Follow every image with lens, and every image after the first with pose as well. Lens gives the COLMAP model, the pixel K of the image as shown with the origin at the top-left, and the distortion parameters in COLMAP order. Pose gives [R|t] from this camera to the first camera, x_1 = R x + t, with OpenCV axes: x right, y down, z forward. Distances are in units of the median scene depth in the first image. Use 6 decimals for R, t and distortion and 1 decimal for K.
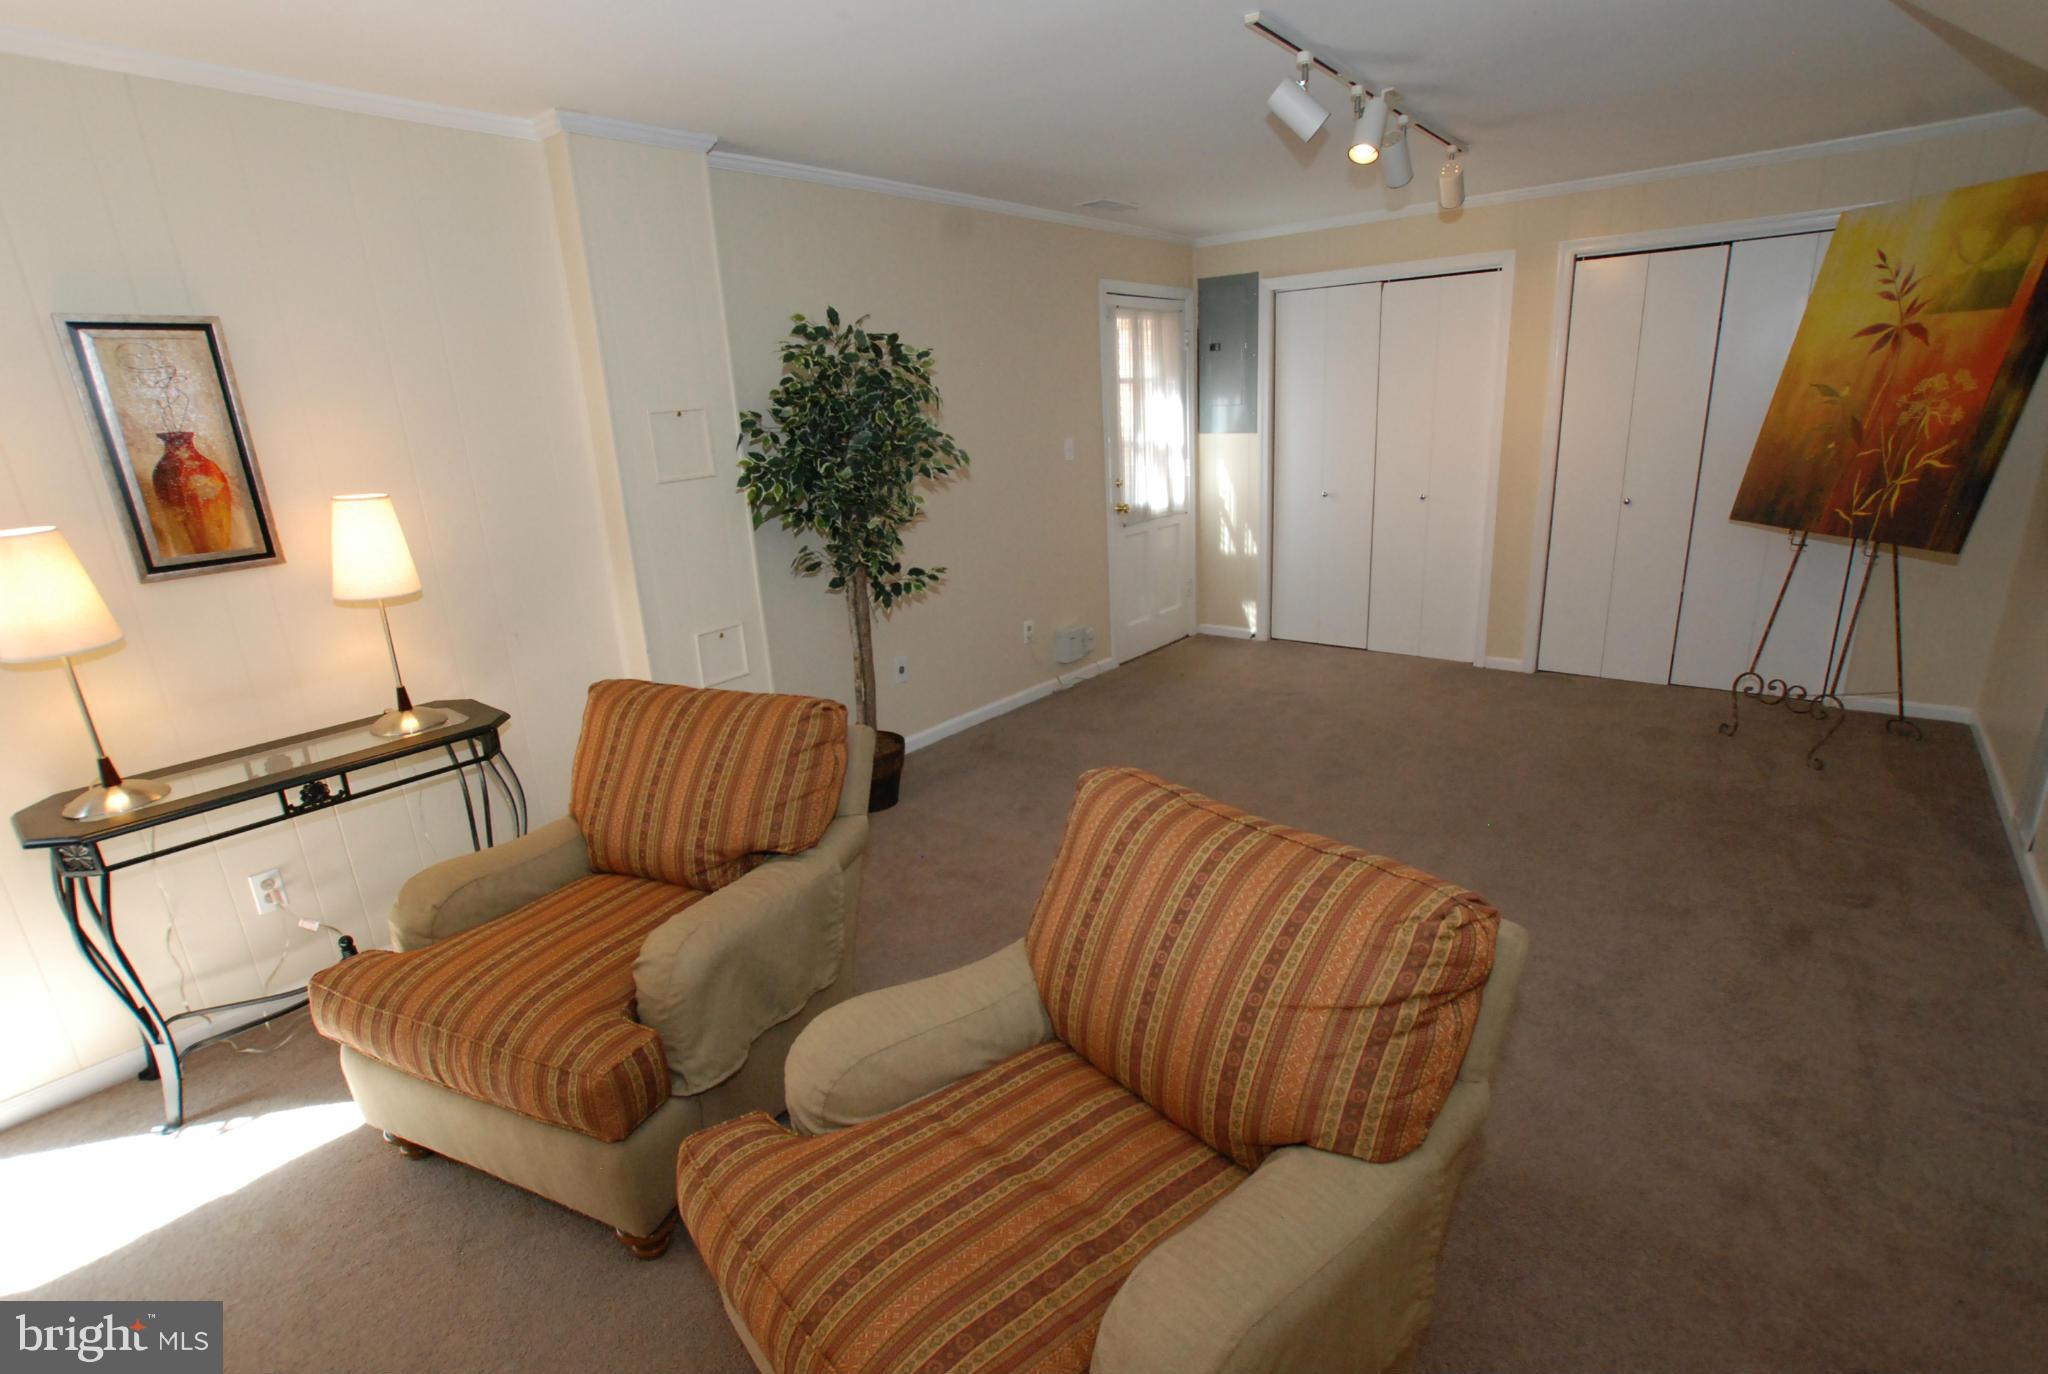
lens RADIAL K [[988.3, 0, 1035.1], [0, 988.3, 691.7], [0, 0, 1]] dist [0.002166, 0.001270]
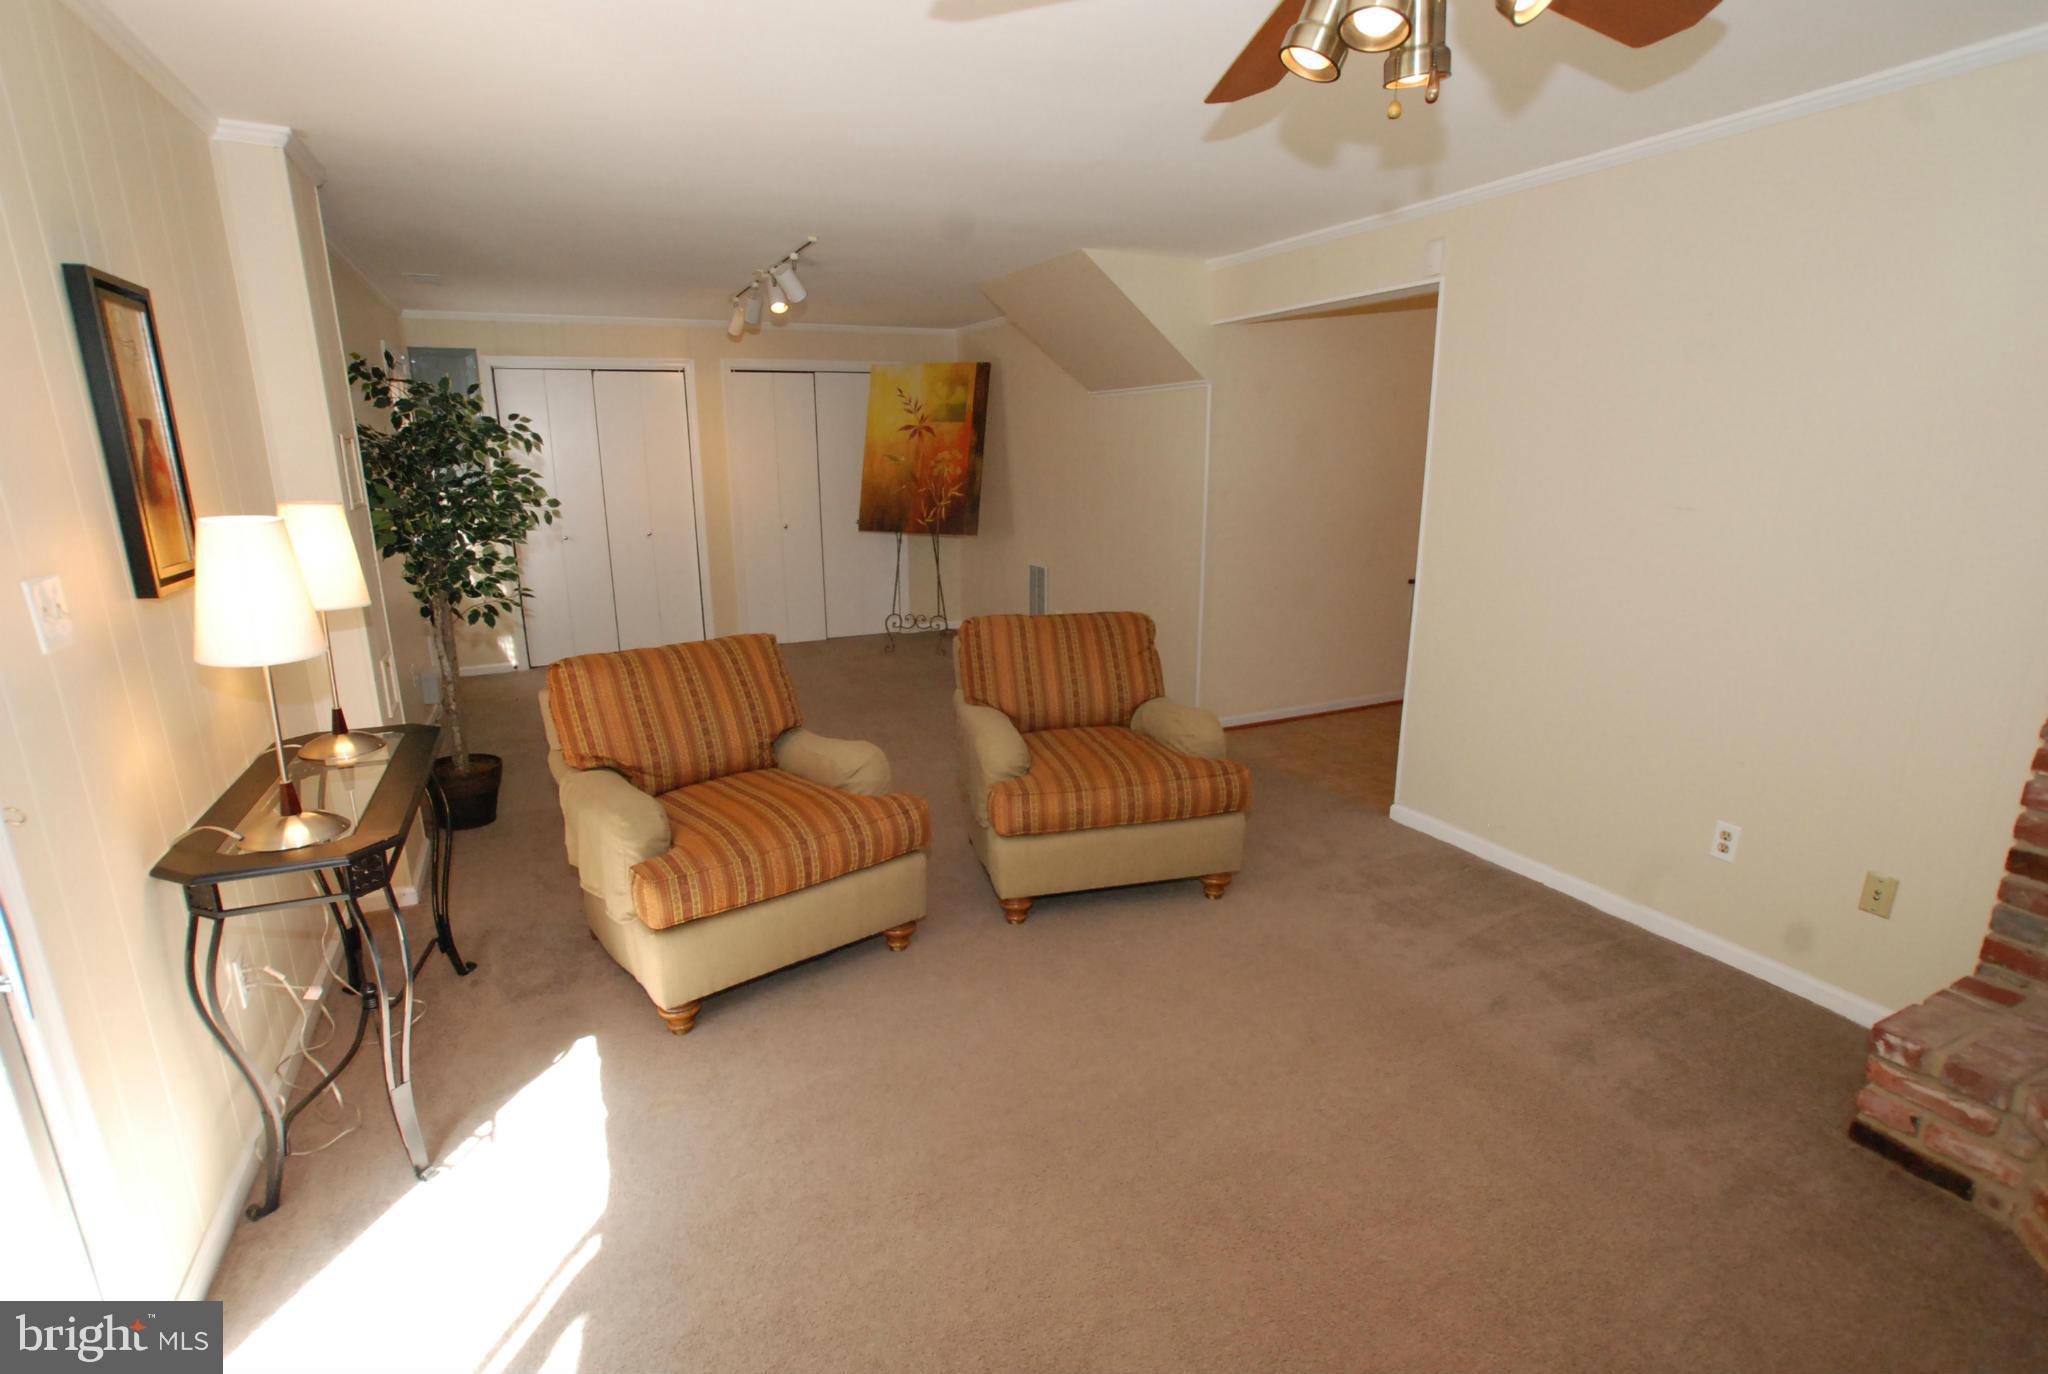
lens RADIAL K [[988.3, 0, 1021.9], [0, 988.3, 687.1], [0, 0, 1]] dist [0.002166, 0.001270]
pose [[0.446088, -0.177866, 0.877137, -0.830688], [0.248477, 0.966138, 0.069545, 0.047819], [-0.859805, 0.186925, 0.475178, -0.024340]]
